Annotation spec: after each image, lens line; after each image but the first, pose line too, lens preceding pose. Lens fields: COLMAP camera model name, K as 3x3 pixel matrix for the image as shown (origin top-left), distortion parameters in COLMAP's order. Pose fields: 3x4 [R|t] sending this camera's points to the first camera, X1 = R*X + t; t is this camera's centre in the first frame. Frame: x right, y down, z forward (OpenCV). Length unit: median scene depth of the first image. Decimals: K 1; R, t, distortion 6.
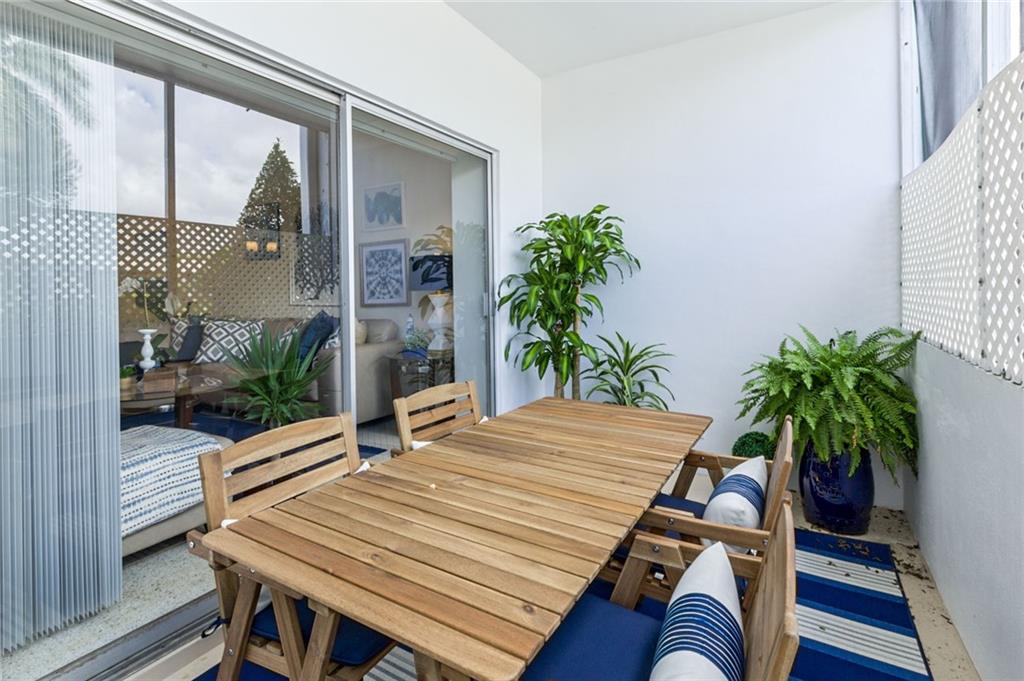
lens RADIAL K [[503.0, 0, 520.5], [0, 503.0, 283.9], [0, 0, 1]] dist [0.001995, 0.000463]
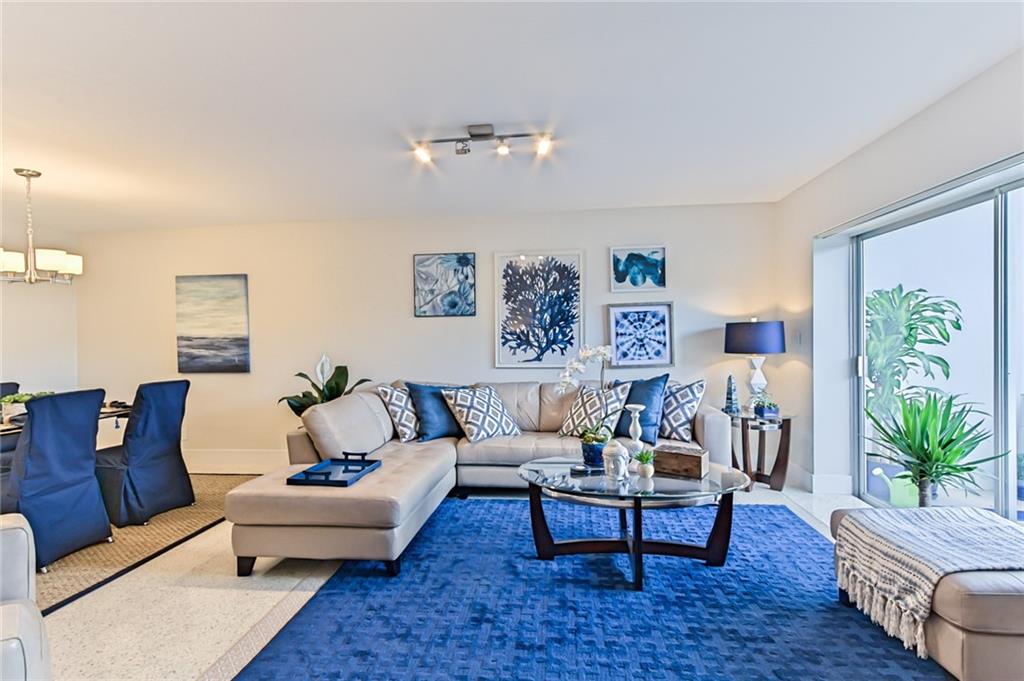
lens RADIAL K [[469.0, 0, 512.0], [0, 469.0, 340.5], [0, 0, 1]] dist [0.000534, 0.007927]
pose [[0.919914, -0.000860, 0.392118, -0.894452], [-0.004274, 0.999916, 0.012221, -0.020152], [-0.392096, -0.012918, 0.919834, 0.241611]]
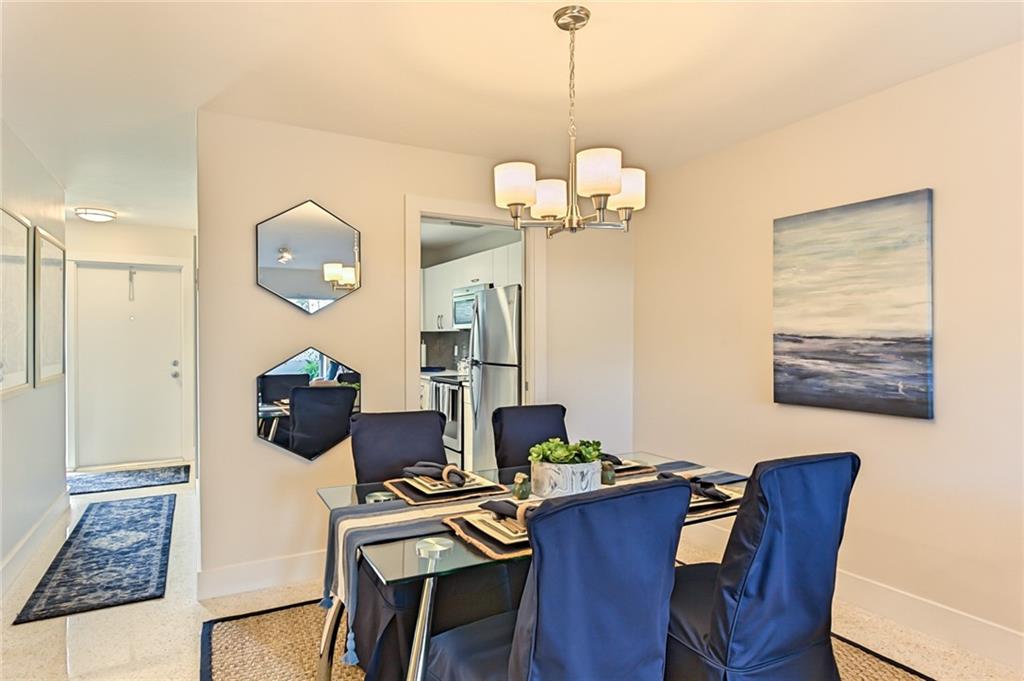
lens RADIAL K [[576.7, 0, 512.0], [0, 576.7, 340.5], [0, 0, 1]] dist [-0.016220, 0.000218]
pose [[0.852427, 0.018159, -0.522530, -1.083537], [-0.007580, 0.999721, 0.022376, -0.017776], [0.522791, -0.015113, 0.852327, 0.771499]]
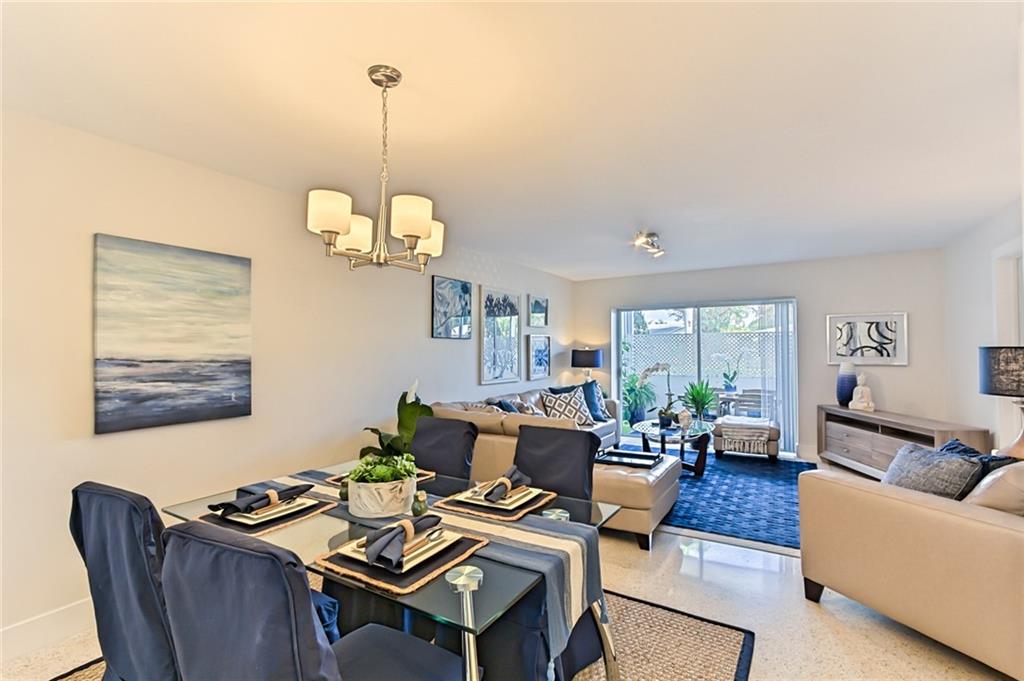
lens RADIAL K [[466.2, 0, 516.0], [0, 466.2, 341.3], [0, 0, 1]] dist [-0.006629, 0.008204]
pose [[0.026393, 0.036654, 0.998979, -1.677401], [-0.005794, 0.999316, -0.036514, -0.015498], [-0.999635, -0.004824, 0.026587, 1.056045]]
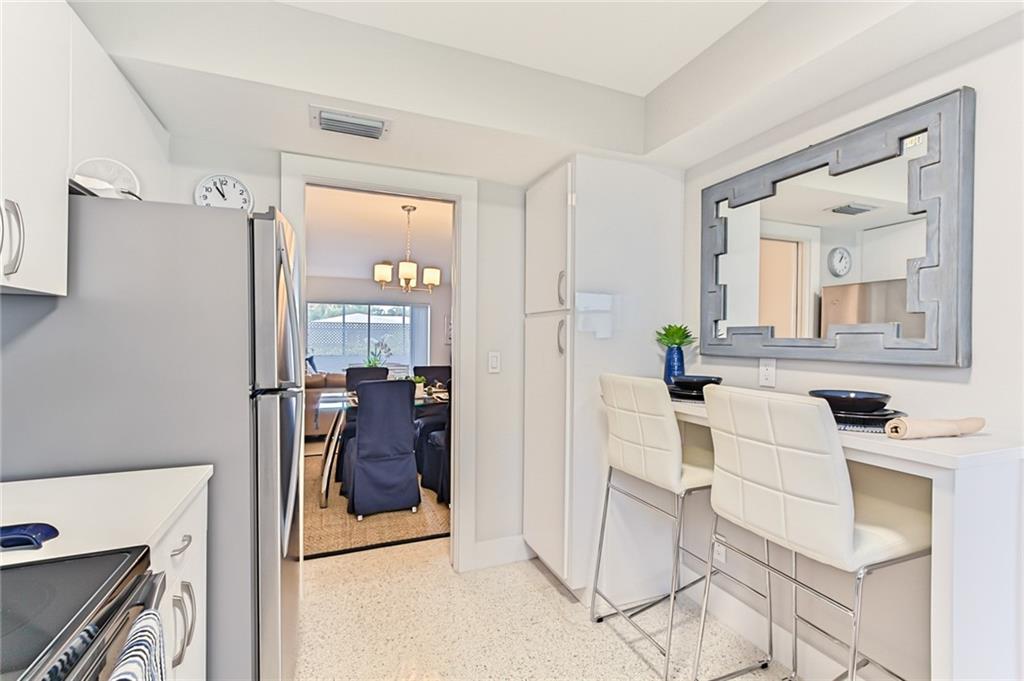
lens RADIAL K [[464.6, 0, 512.9], [0, 464.6, 341.8], [0, 0, 1]] dist [0.000721, 0.001148]
pose [[-0.786967, 0.008183, 0.616941, -2.027958], [-0.000217, 0.999908, -0.013540, 0.016156], [-0.616995, -0.010789, -0.786893, 1.785373]]
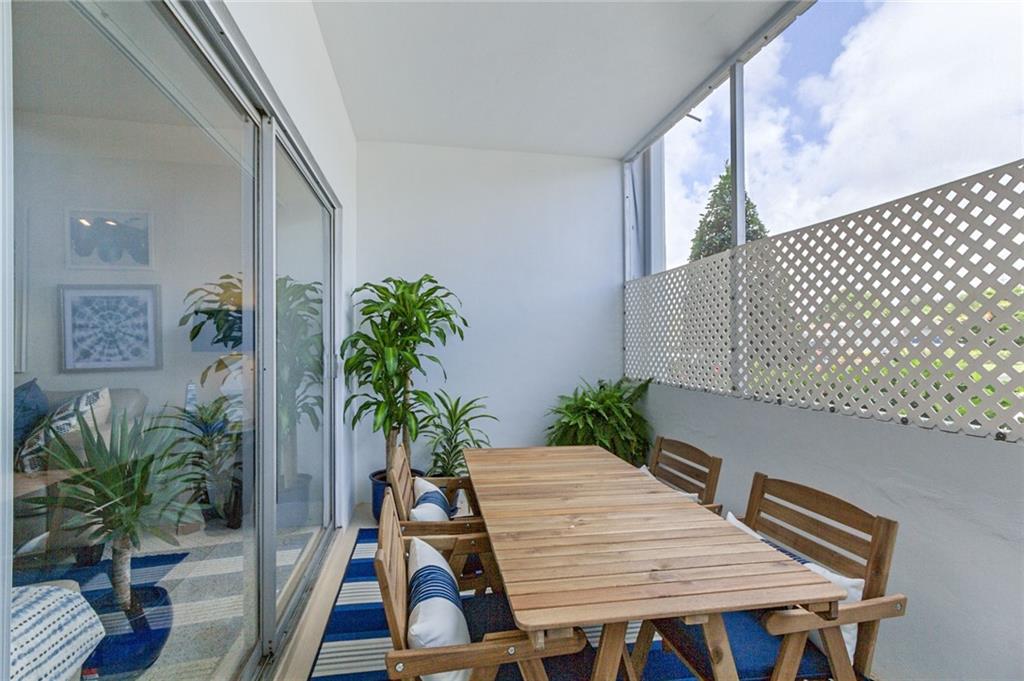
lens RADIAL K [[464.6, 0, 512.9], [0, 464.6, 341.8], [0, 0, 1]] dist [0.000721, 0.001148]
pose [[0.755340, 0.016375, 0.655129, -0.278203], [-0.014190, 0.999862, -0.008631, -0.002299], [-0.655180, -0.002777, 0.755468, 0.083218]]
